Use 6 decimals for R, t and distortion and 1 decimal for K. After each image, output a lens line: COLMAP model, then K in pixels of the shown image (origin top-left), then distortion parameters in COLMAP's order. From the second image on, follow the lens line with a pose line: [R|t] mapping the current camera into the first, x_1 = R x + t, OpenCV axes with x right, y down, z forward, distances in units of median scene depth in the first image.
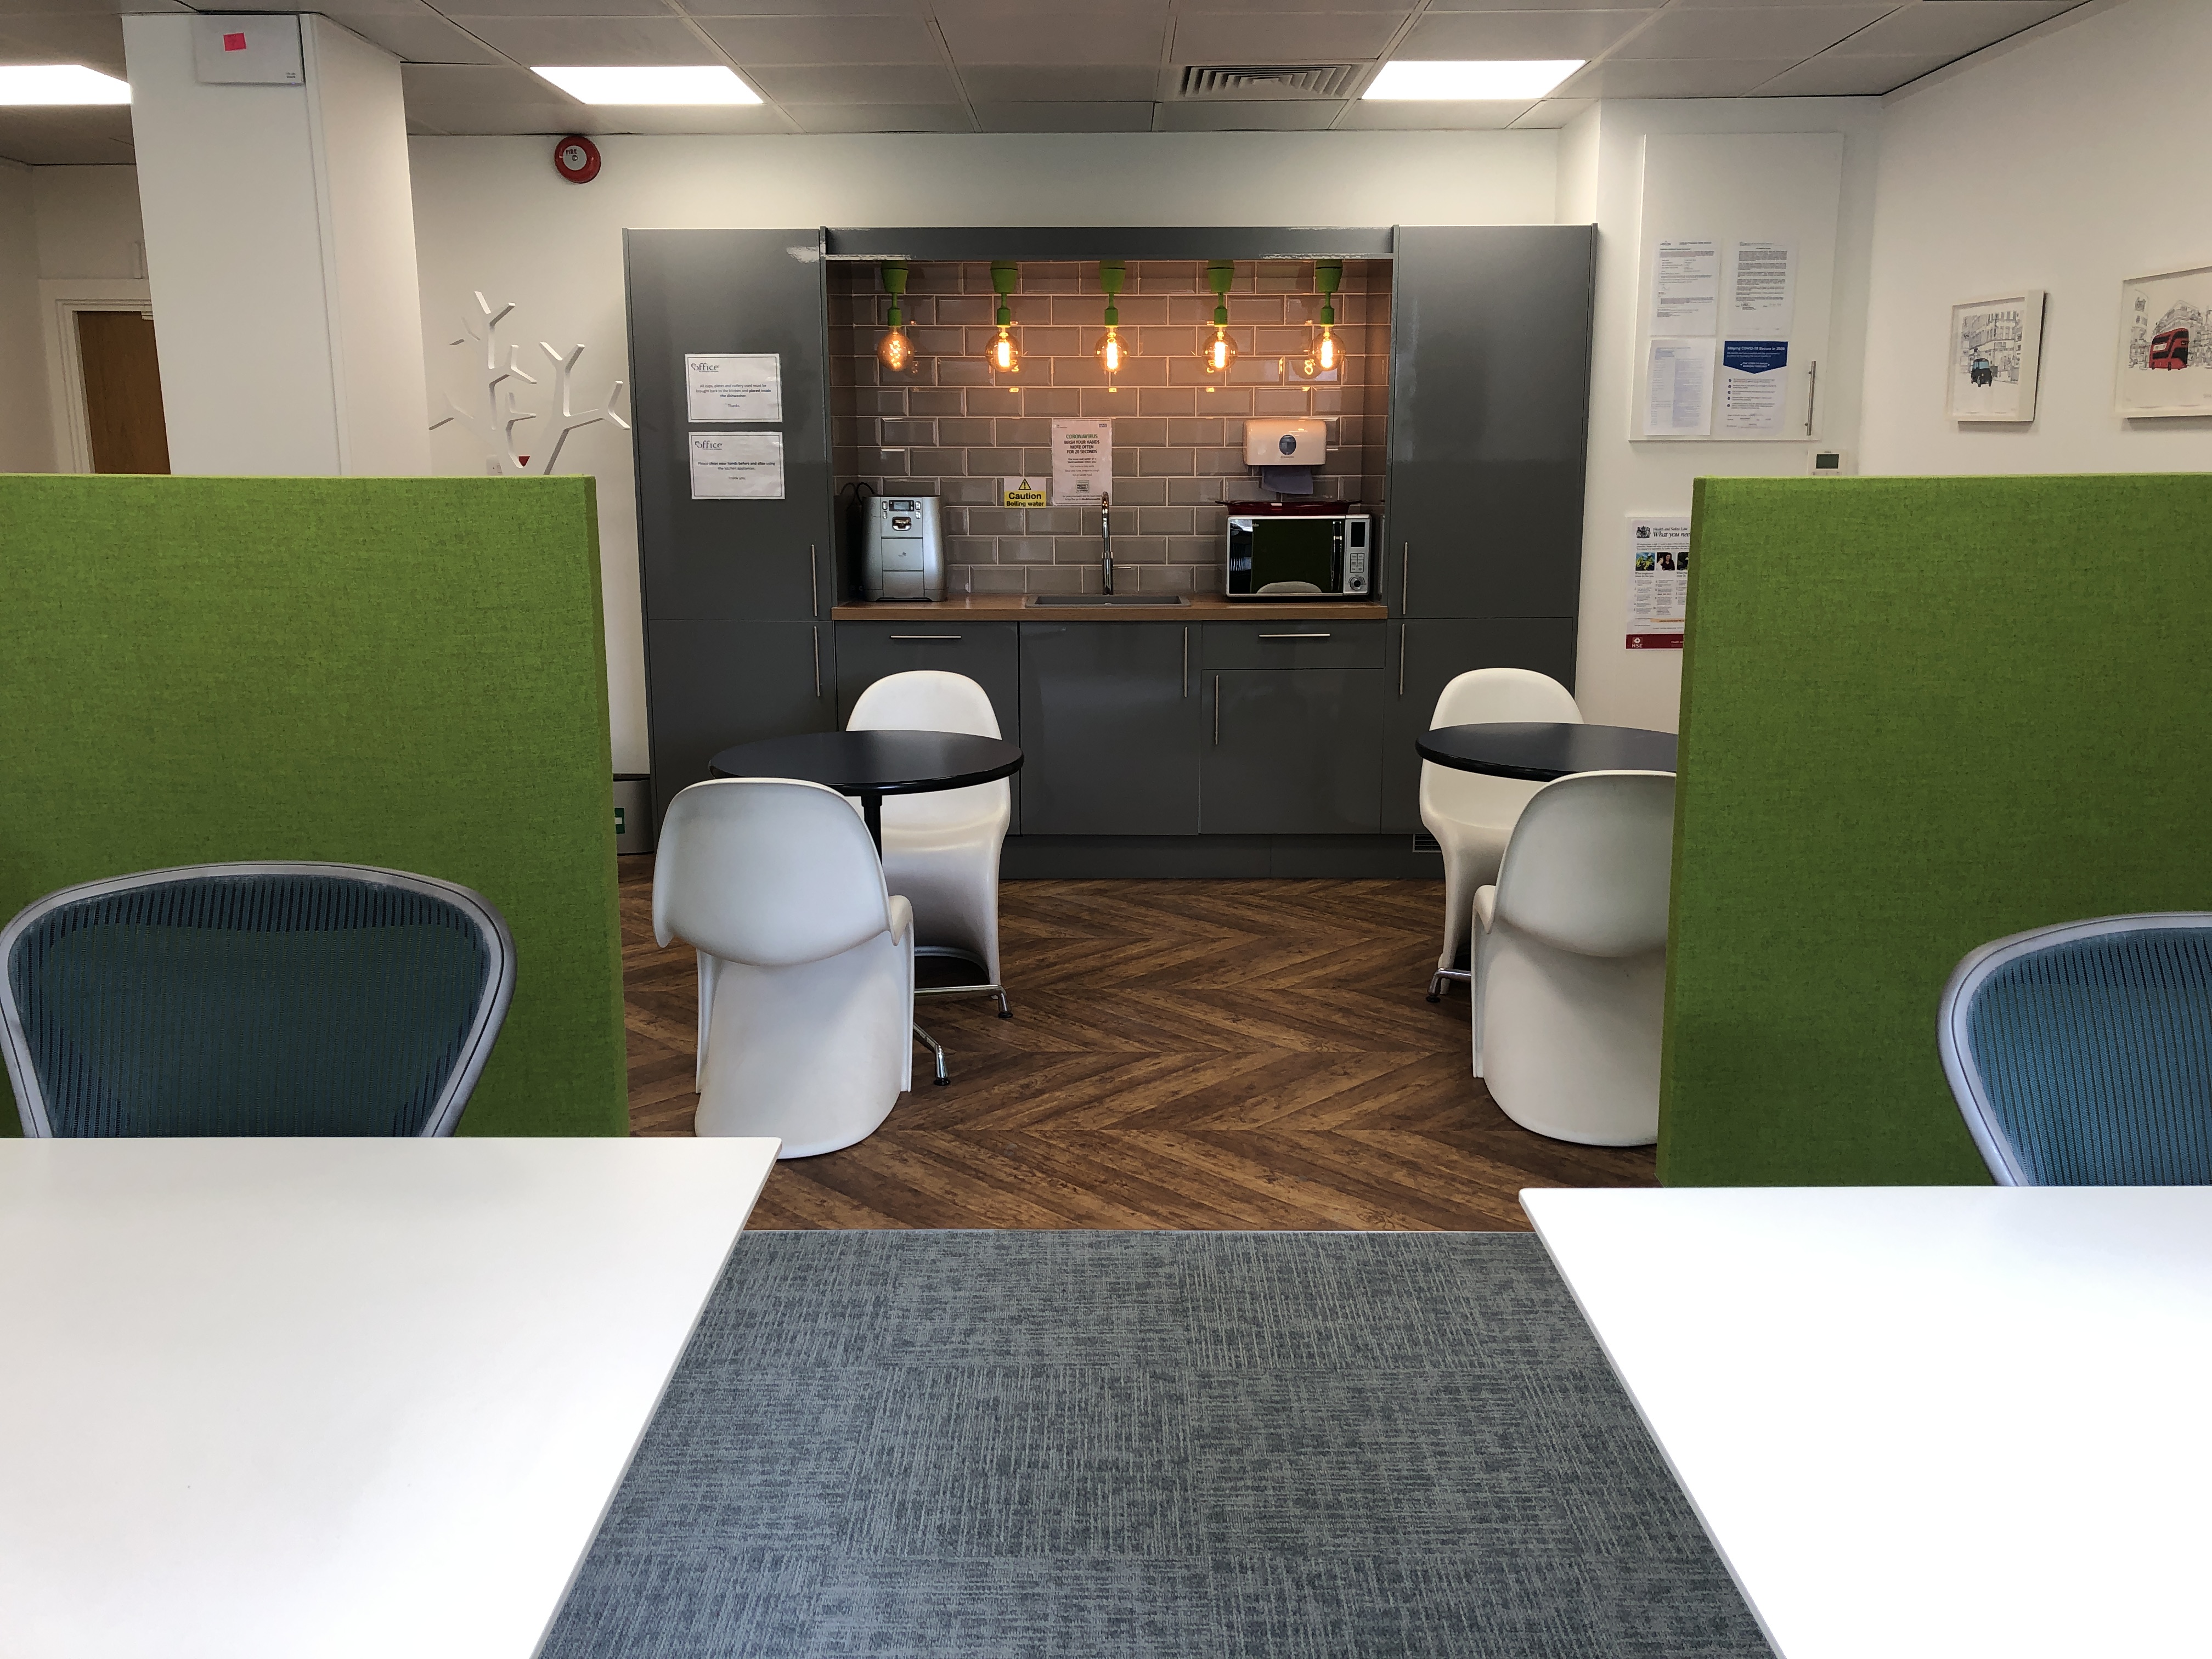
lens RADIAL K [[1803.5, 0, 1106.0], [0, 1803.5, 829.5], [0, 0, 1]] dist [-0.050946, -0.000524]
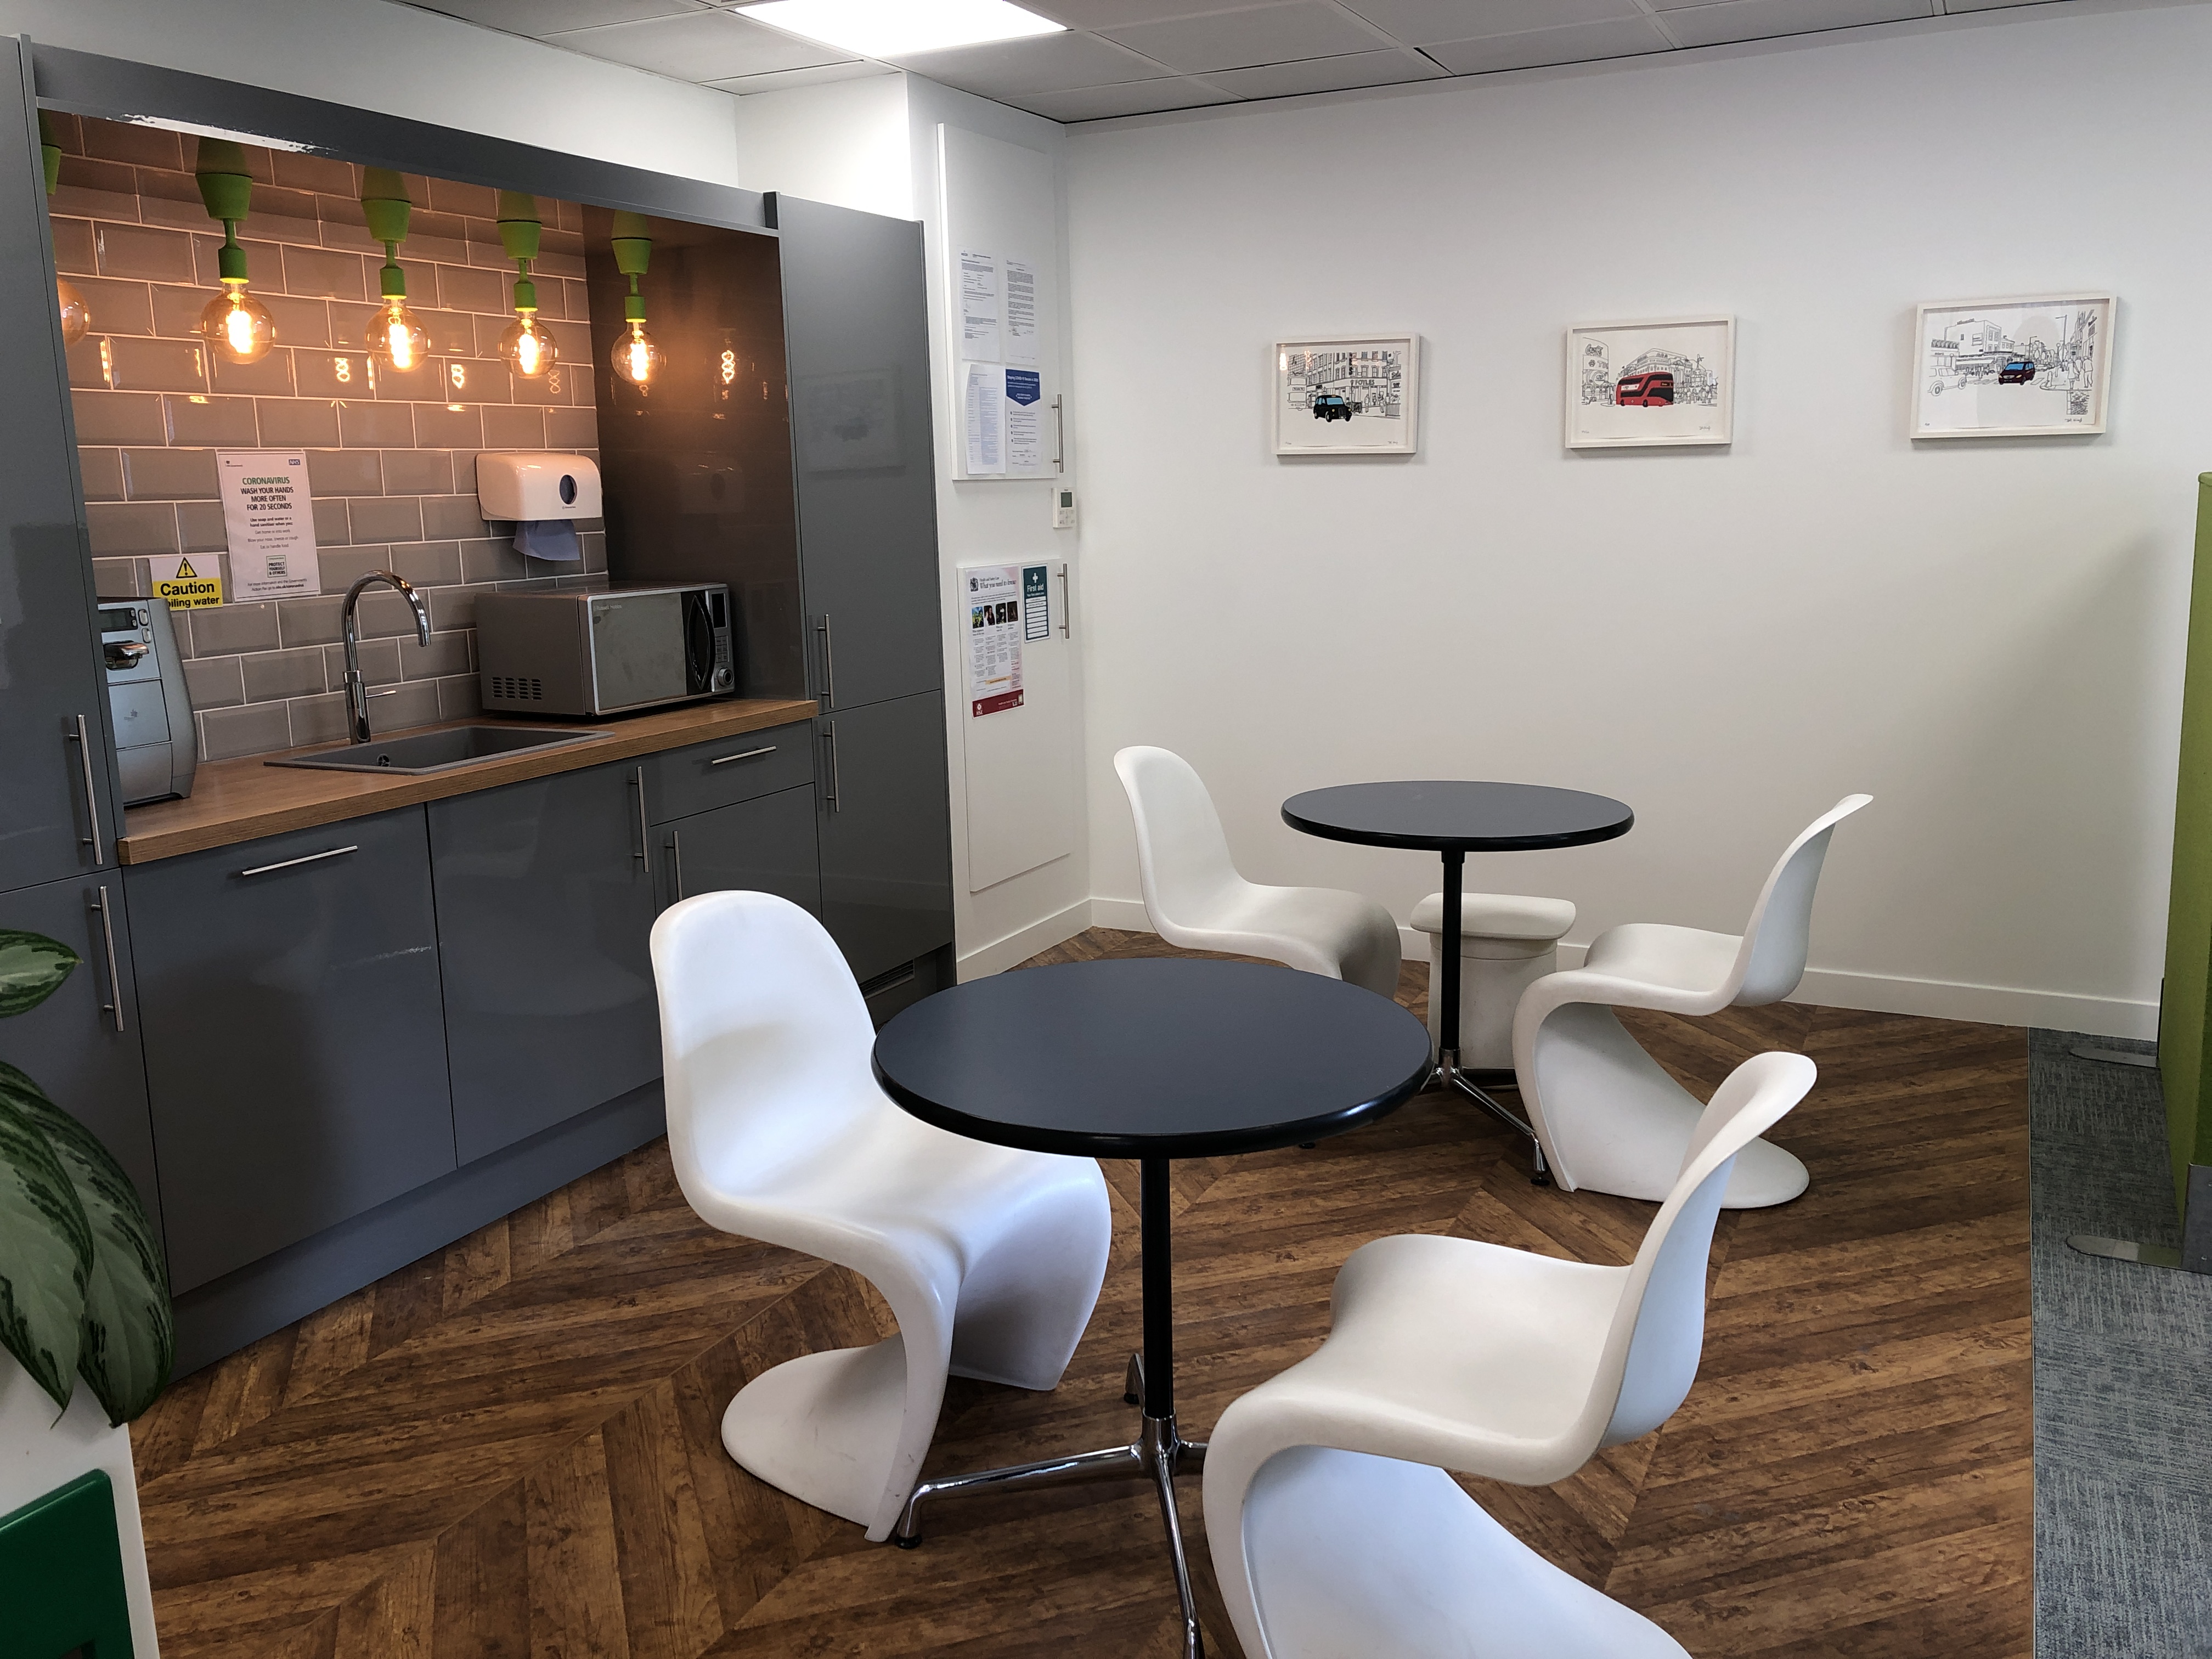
lens RADIAL K [[1755.9, 0, 1106.0], [0, 1755.9, 829.5], [0, 0, 1]] dist [-0.001506, 0.001238]
pose [[0.444938, -0.176717, 0.877953, -0.454784], [0.201361, 0.974977, 0.094198, -0.118915], [-0.872631, 0.134873, 0.469388, 0.567104]]
